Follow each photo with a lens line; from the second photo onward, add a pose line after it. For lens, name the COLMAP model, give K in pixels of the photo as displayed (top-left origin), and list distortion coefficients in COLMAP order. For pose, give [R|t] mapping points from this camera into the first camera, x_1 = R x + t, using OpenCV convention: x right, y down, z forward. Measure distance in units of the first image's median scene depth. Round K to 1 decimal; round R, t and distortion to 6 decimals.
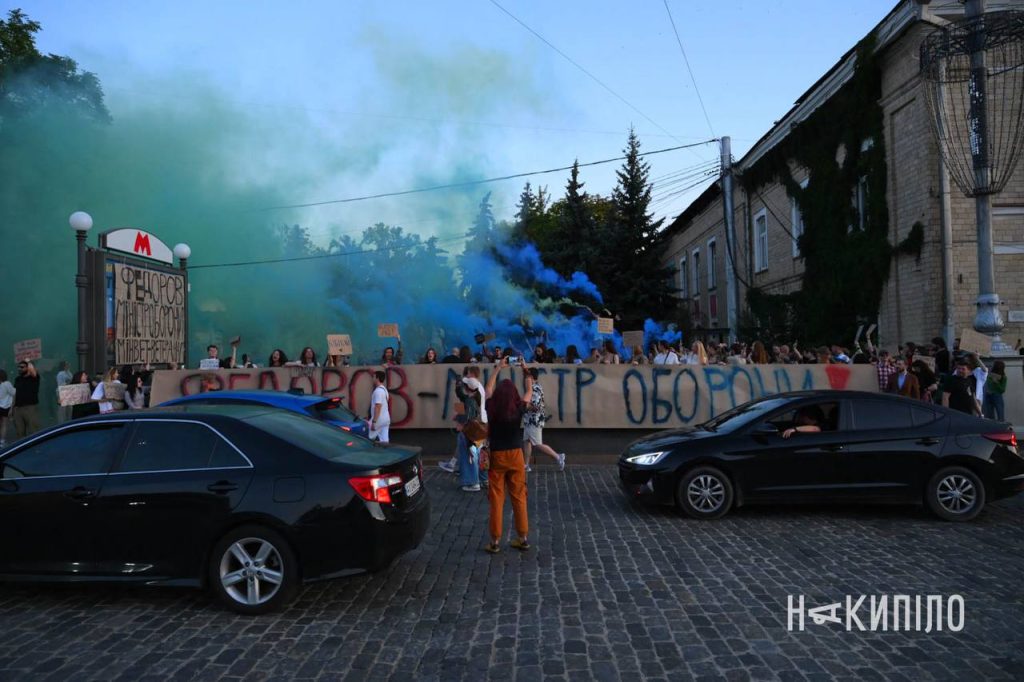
lens RADIAL K [[811.9, 0, 497.3], [0, 811.9, 341.4], [0, 0, 1]] dist [0.002526, 0.014165]
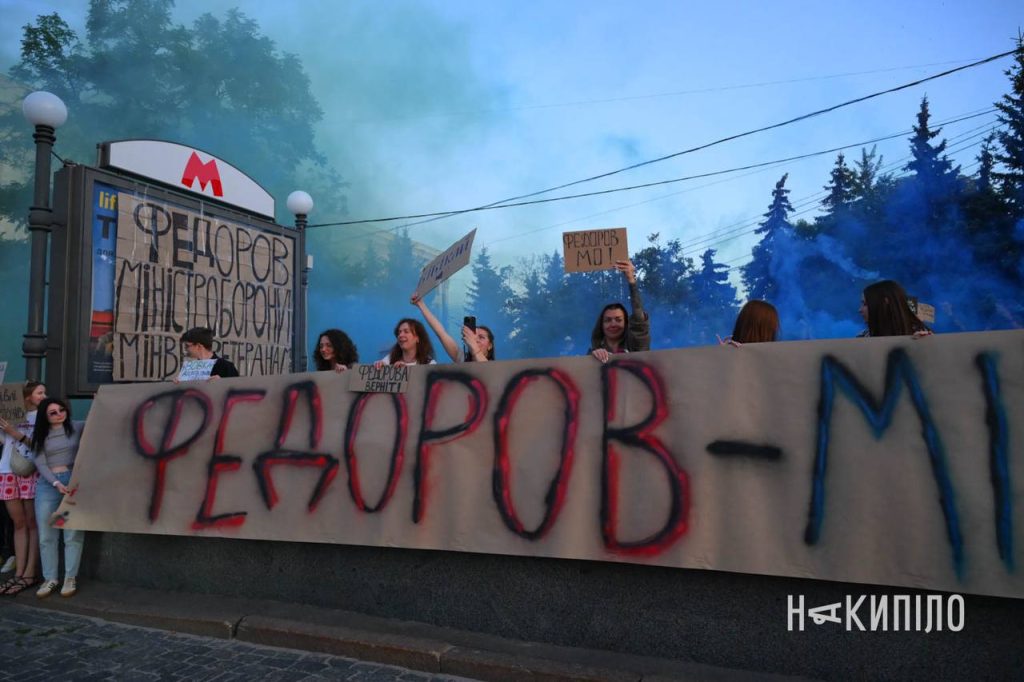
lens RADIAL K [[811.9, 0, 497.3], [0, 811.9, 341.4], [0, 0, 1]] dist [0.002526, 0.014165]
pose [[0.944444, -0.029869, -0.327313, -0.056224], [0.012629, 0.998425, -0.054672, 0.032553], [0.328430, 0.047501, 0.943333, 0.539615]]
